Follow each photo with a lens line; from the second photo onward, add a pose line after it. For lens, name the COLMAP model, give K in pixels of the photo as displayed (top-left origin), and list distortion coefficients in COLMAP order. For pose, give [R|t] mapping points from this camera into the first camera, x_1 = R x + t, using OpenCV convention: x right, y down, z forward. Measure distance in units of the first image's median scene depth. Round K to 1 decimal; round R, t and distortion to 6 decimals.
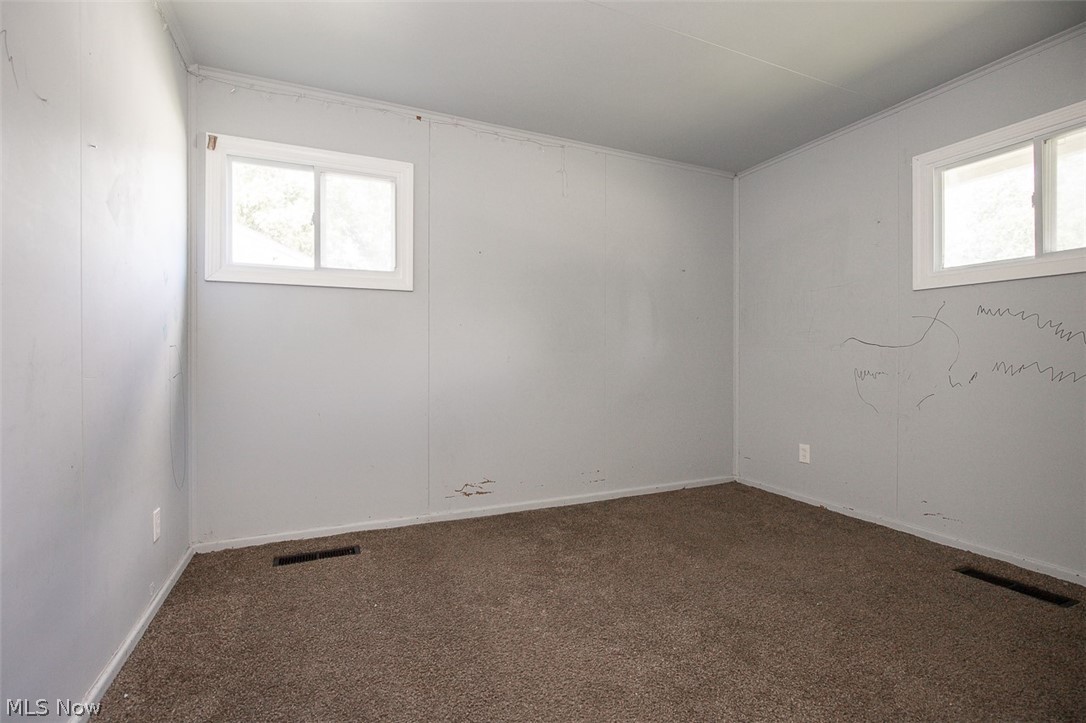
lens RADIAL K [[494.5, 0, 541.3], [0, 494.5, 368.8], [0, 0, 1]] dist [-0.015374, -0.000165]
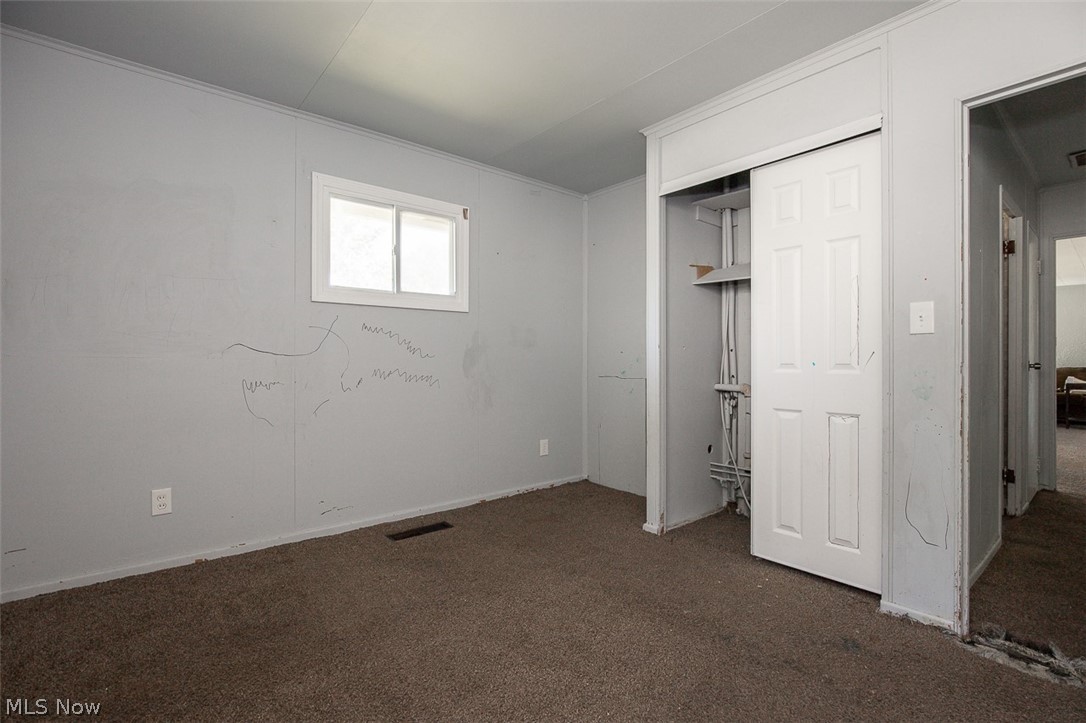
lens RADIAL K [[494.5, 0, 541.3], [0, 494.5, 368.8], [0, 0, 1]] dist [-0.015374, -0.000165]
pose [[-0.270783, -0.013730, 0.962542, -0.373065], [0.021999, 0.999549, 0.020447, -0.028693], [-0.962389, 0.026712, -0.270359, 0.834516]]
